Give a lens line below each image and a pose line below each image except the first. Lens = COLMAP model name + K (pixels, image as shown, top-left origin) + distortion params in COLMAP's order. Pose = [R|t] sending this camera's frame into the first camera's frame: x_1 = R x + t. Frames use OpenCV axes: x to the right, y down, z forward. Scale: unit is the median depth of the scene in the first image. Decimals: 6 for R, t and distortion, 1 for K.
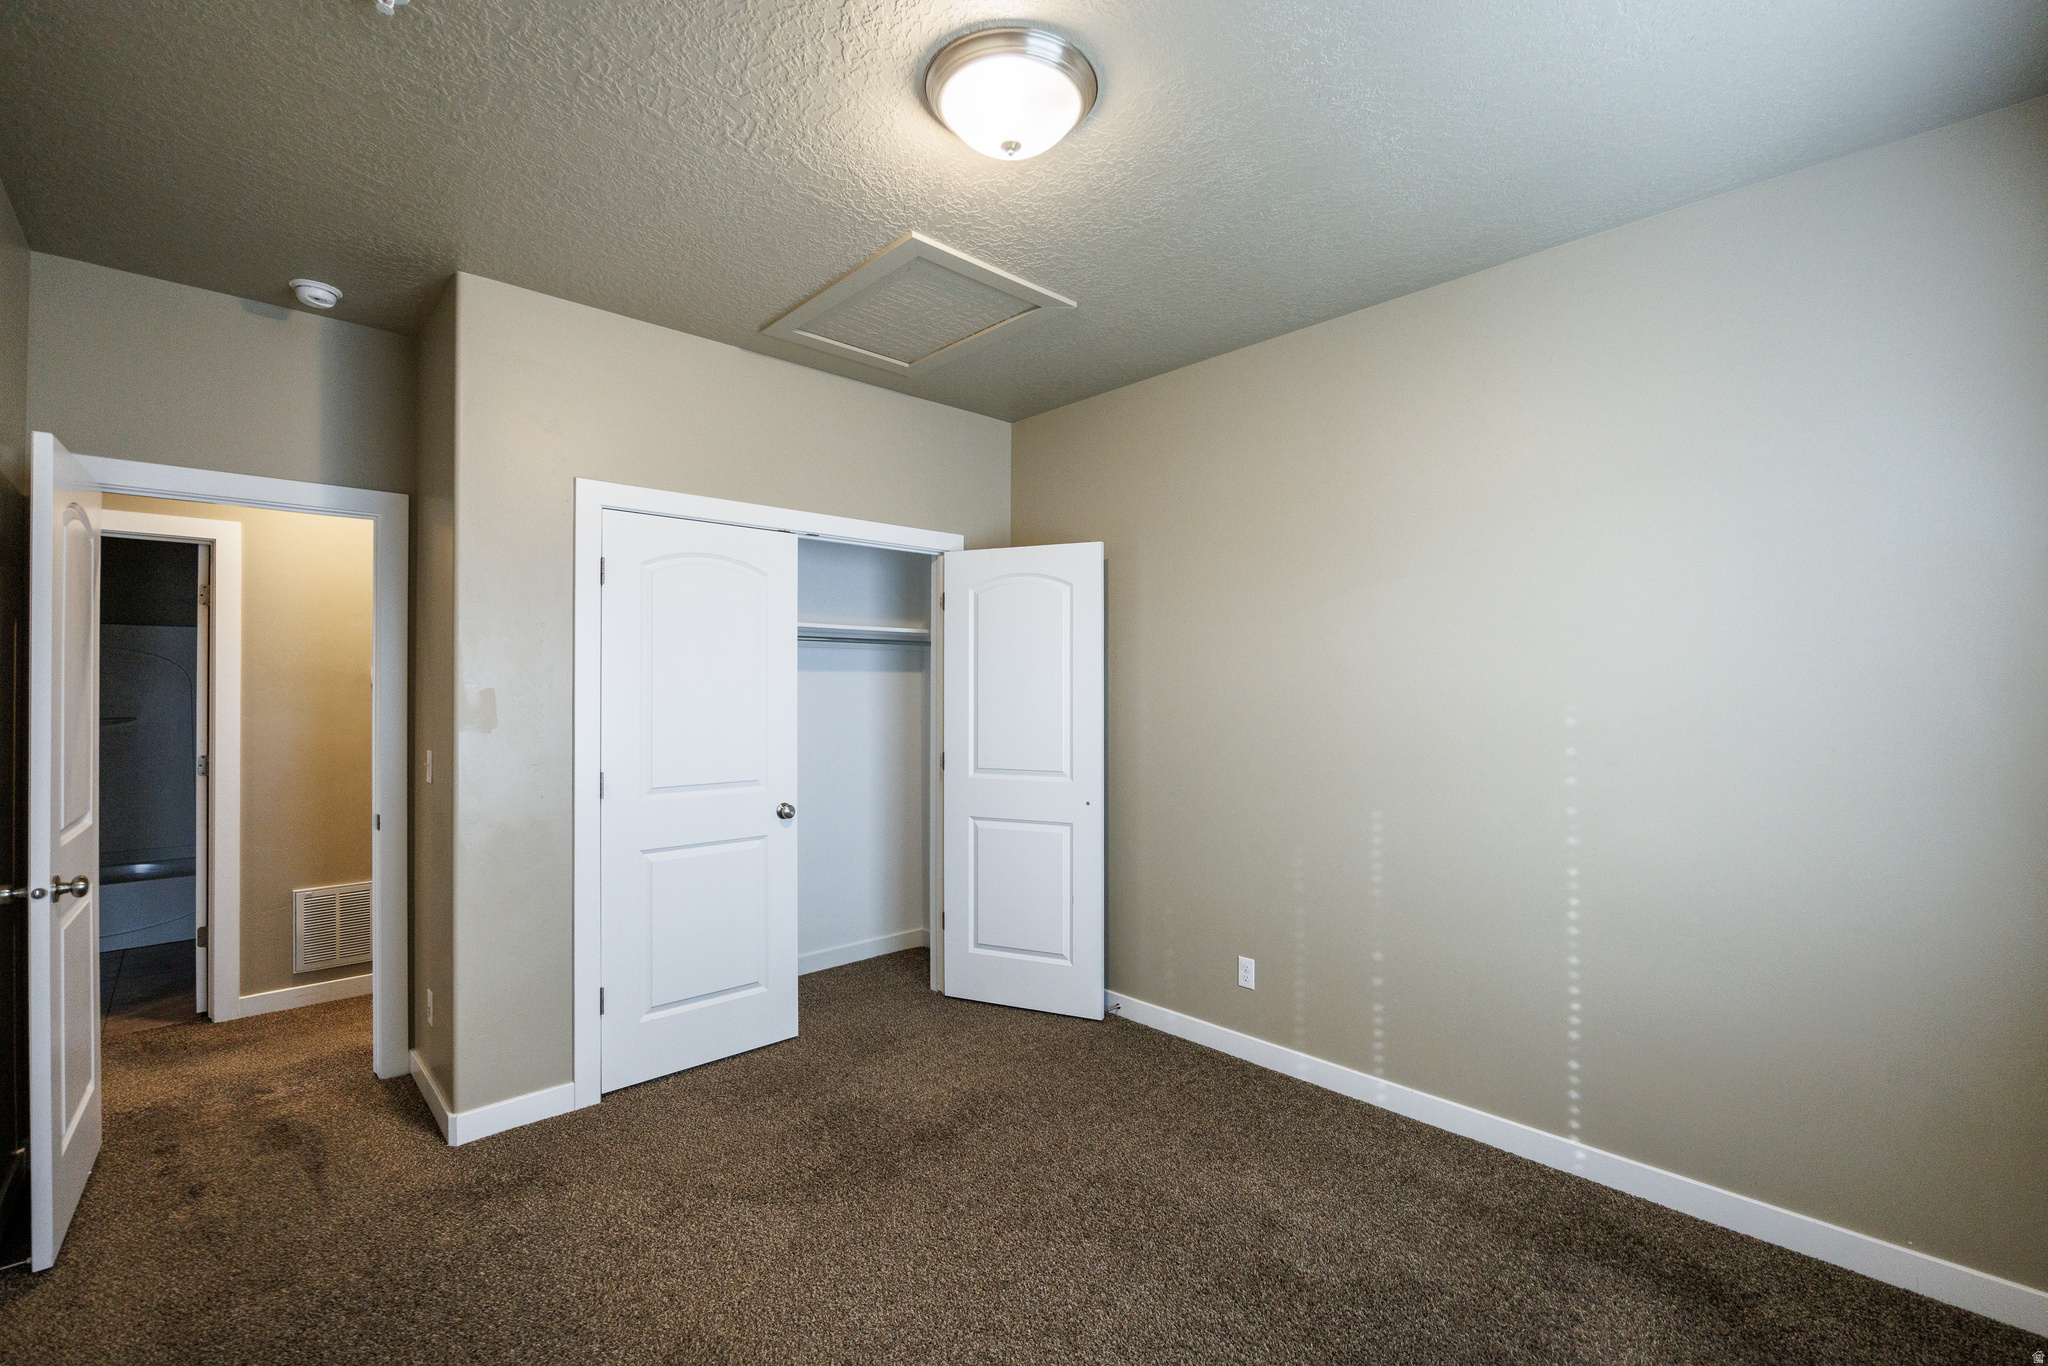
lens RADIAL K [[879.1, 0, 1024.8], [0, 879.1, 689.5], [0, 0, 1]] dist [-0.000291, -0.000137]
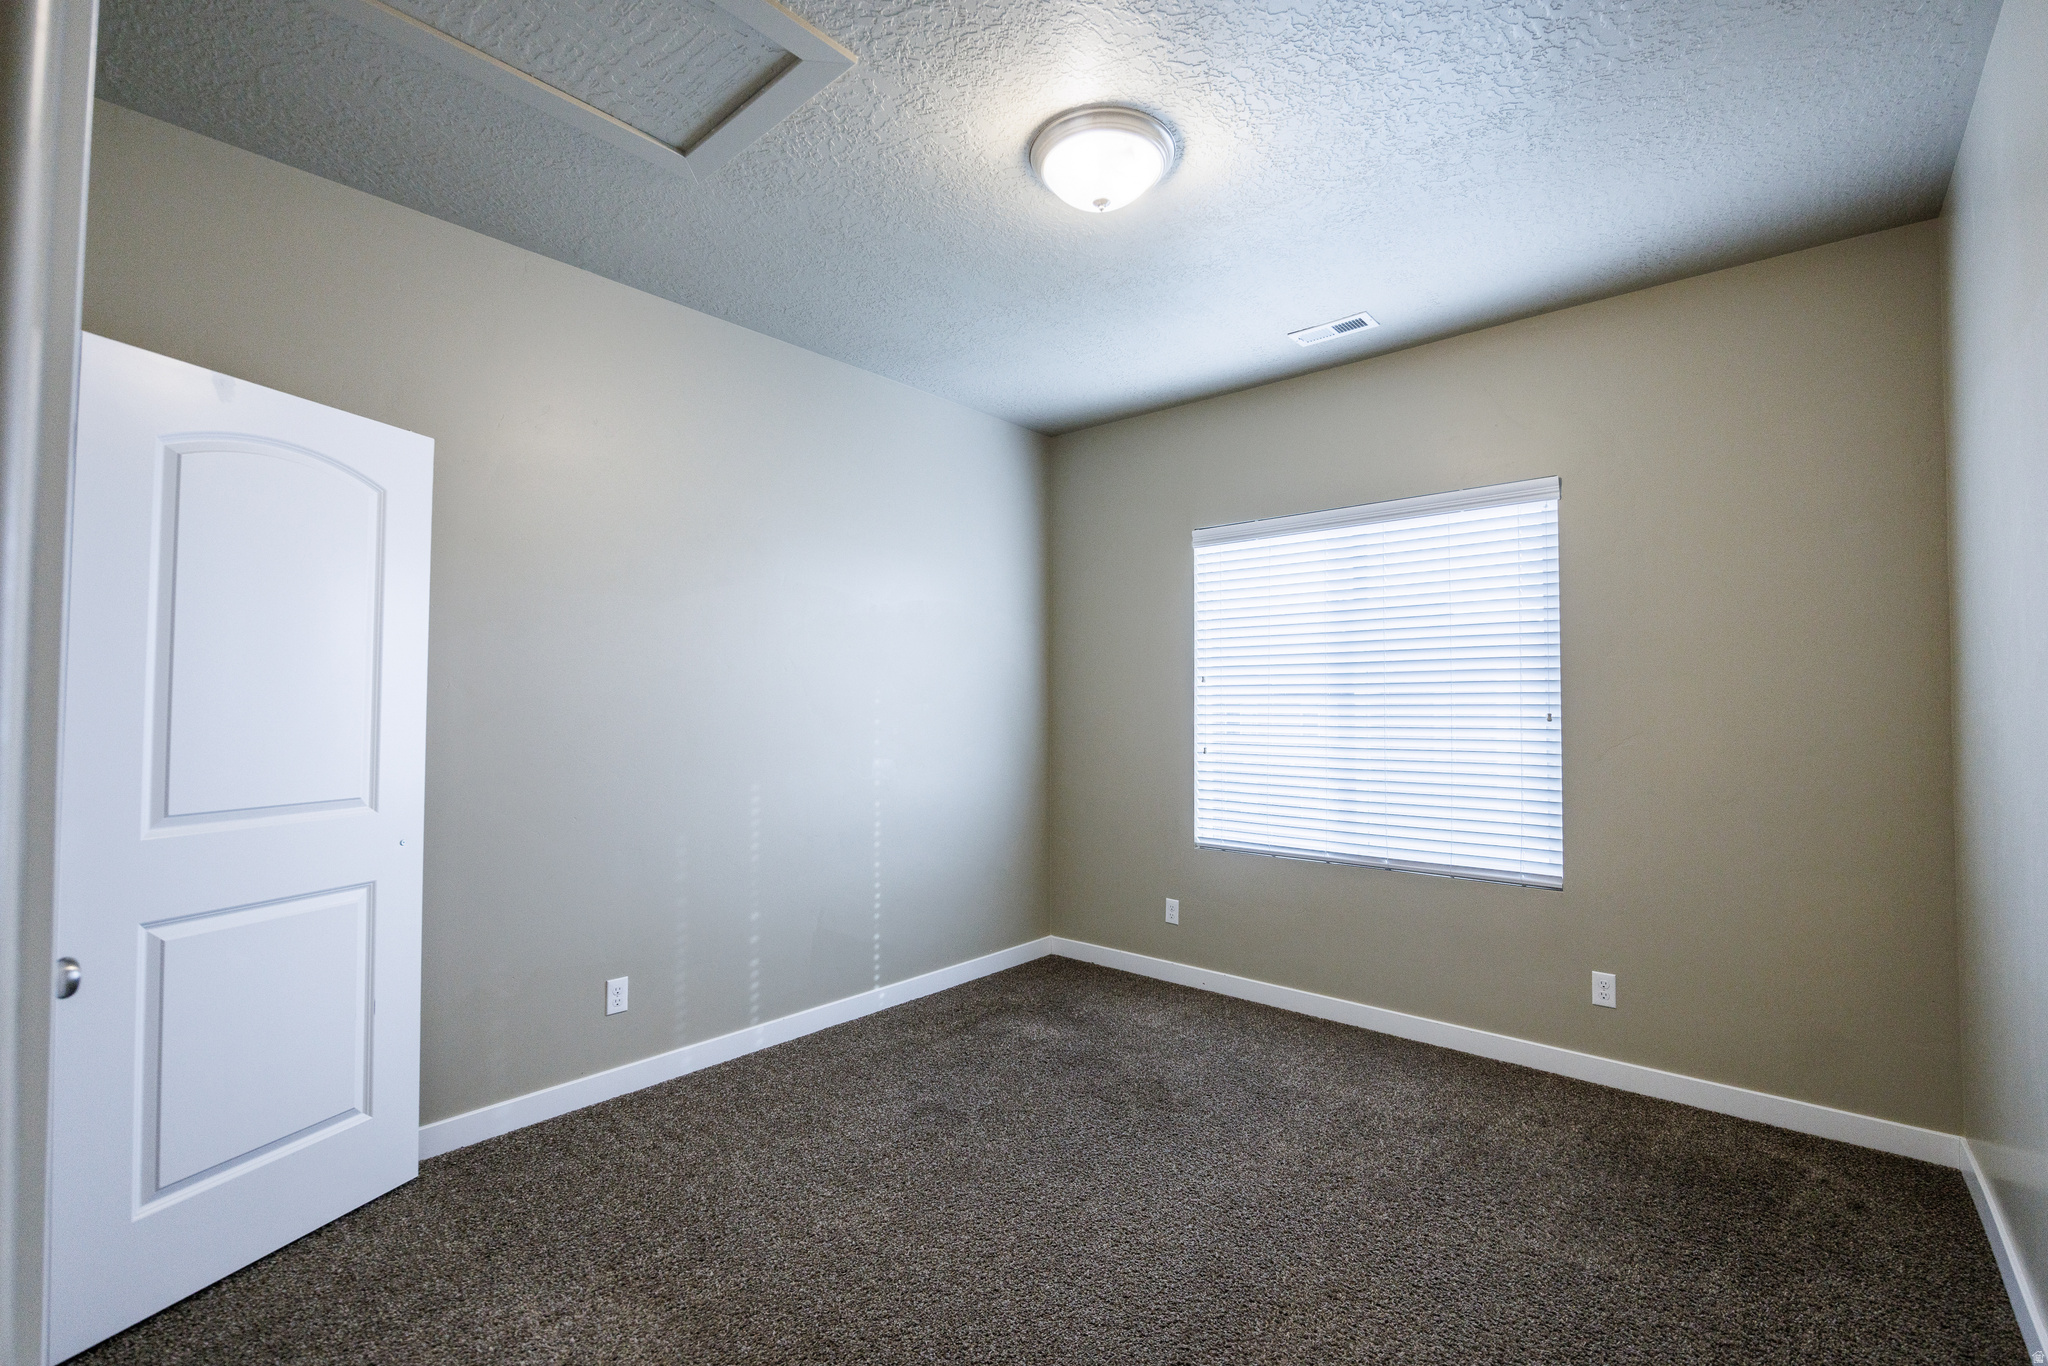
lens RADIAL K [[879.1, 0, 1024.2], [0, 879.1, 683.1], [0, 0, 1]] dist [-0.000291, -0.000137]
pose [[-0.081685, 0.025245, 0.996338, -0.737966], [-0.004719, 0.999658, -0.025716, 0.036692], [-0.996647, -0.006803, -0.081538, 0.753047]]
